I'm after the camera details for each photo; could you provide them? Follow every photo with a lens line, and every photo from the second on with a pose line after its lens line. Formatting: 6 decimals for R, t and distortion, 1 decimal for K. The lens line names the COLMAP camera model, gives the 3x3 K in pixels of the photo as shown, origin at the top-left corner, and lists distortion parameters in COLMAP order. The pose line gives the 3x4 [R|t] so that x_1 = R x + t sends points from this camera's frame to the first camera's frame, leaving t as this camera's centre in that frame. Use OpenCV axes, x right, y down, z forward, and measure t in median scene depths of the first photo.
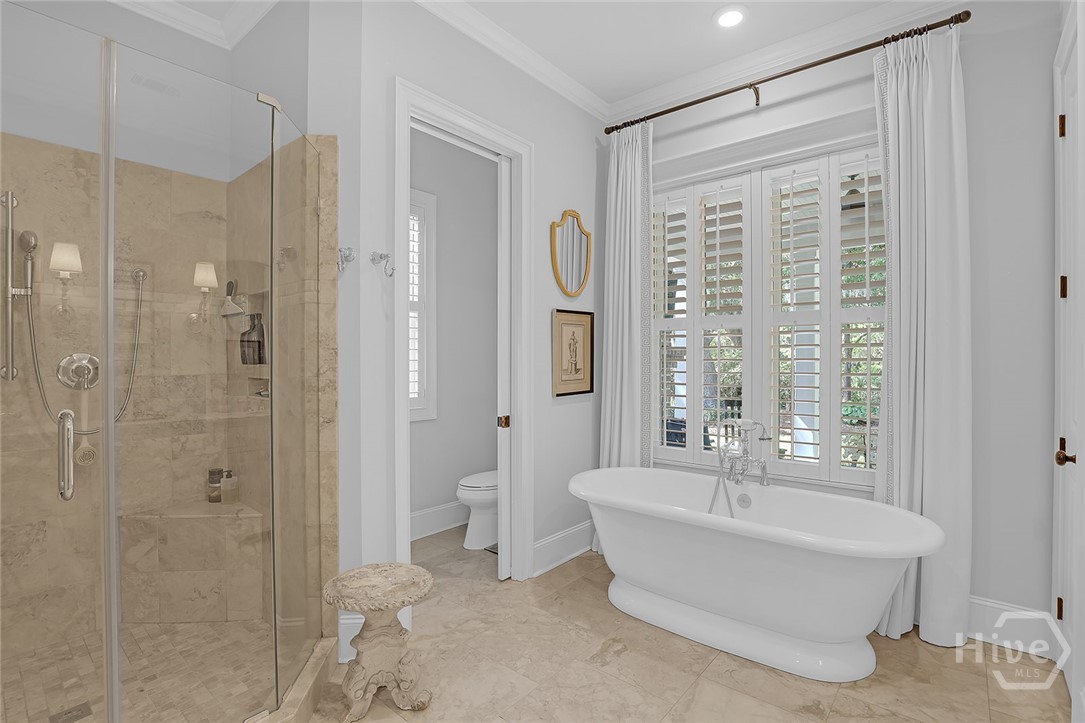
lens RADIAL K [[508.1, 0, 551.2], [0, 508.1, 359.1], [0, 0, 1]] dist [-0.019927, 0.001821]
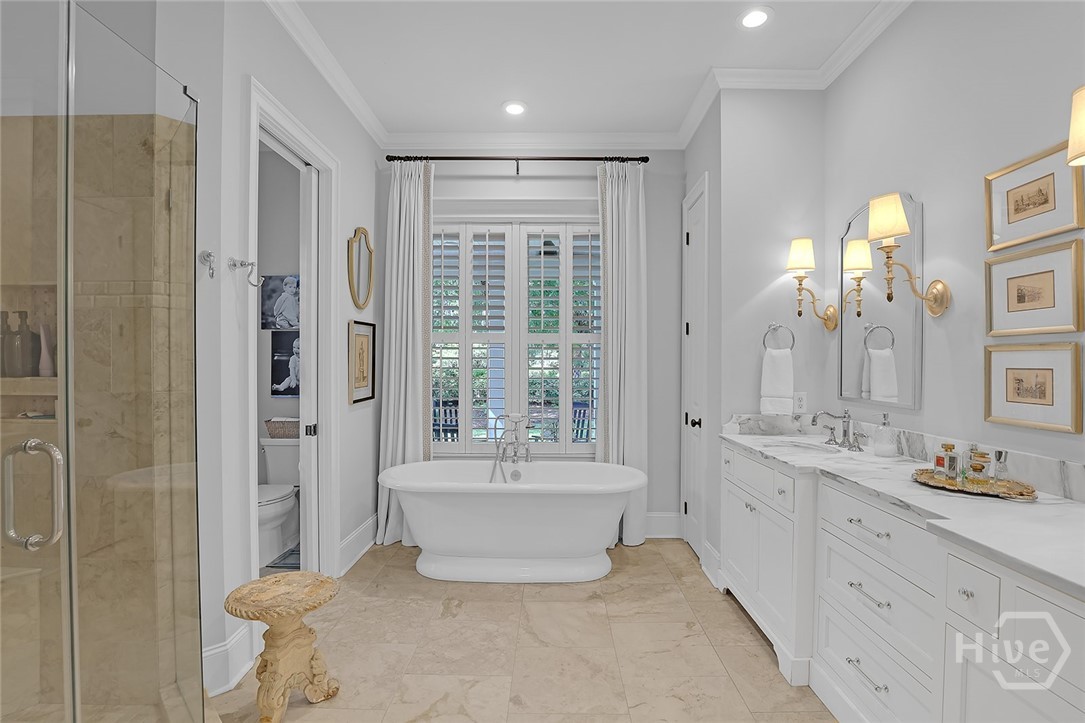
lens RADIAL K [[513.1, 0, 539.8], [0, 513.1, 365.4], [0, 0, 1]] dist [-0.010876, 0.001360]
pose [[0.783570, 0.001010, 0.621303, -0.447678], [-0.005411, 0.999972, 0.005199, -0.016332], [-0.621281, -0.007436, 0.783553, -0.097831]]
